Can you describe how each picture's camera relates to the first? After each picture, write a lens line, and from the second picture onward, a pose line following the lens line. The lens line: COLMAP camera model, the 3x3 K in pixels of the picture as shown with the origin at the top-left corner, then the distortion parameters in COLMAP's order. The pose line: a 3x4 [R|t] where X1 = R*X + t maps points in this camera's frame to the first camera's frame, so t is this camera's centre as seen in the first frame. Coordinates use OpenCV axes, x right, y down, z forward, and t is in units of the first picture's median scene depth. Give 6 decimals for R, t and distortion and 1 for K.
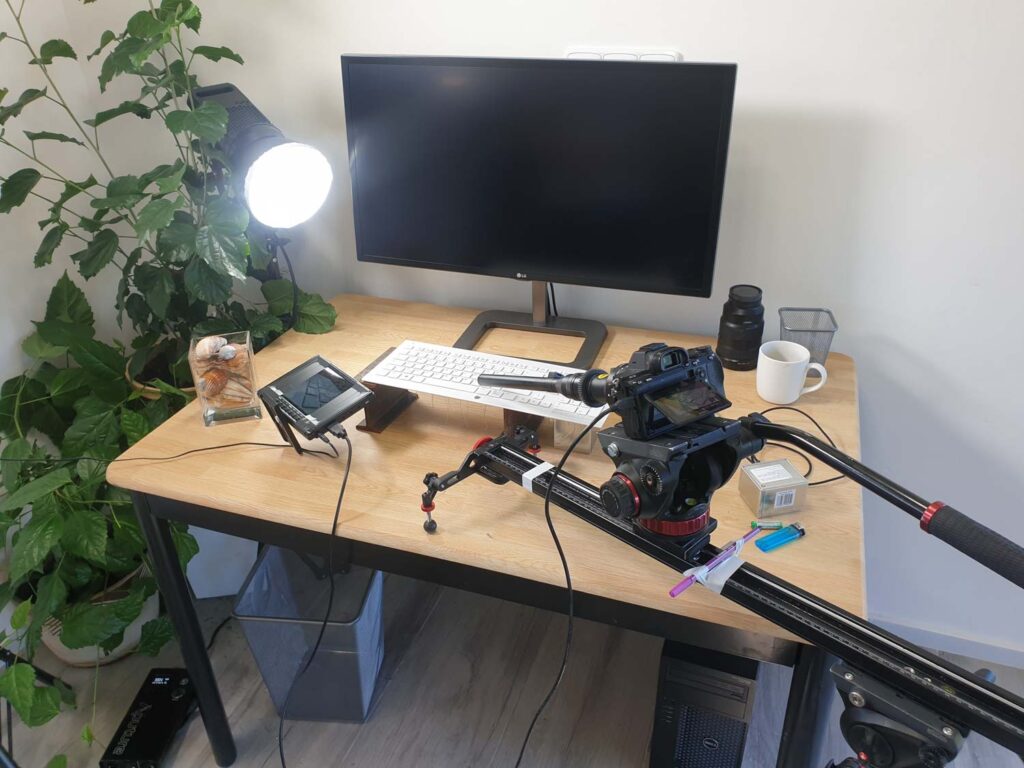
lens RADIAL K [[775.6, 0, 512.0], [0, 775.6, 384.0], [0, 0, 1]] dist [0.069931, -0.000024]
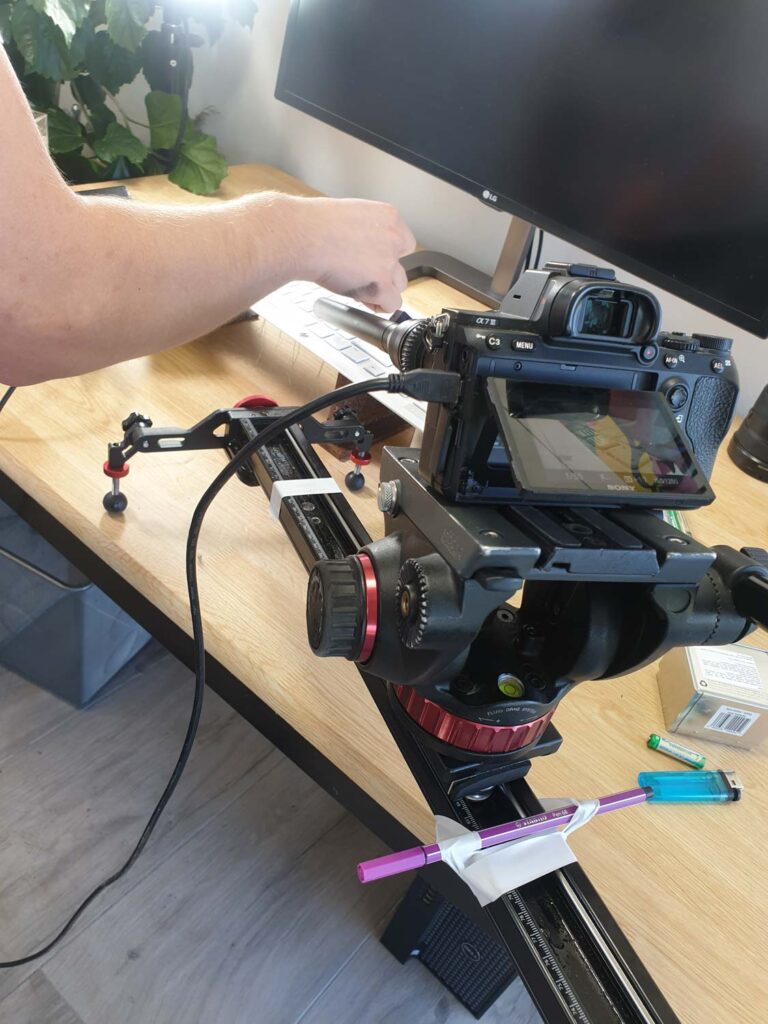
lens RADIAL K [[789.2, 0, 386.0], [0, 789.2, 534.5], [0, 0, 1]] dist [0.005761, 0.000239]
pose [[0.913974, 0.395076, -0.092551, 0.141260], [-0.373209, 0.907995, 0.190420, 0.020548], [0.159266, -0.139498, 0.977330, 0.478035]]
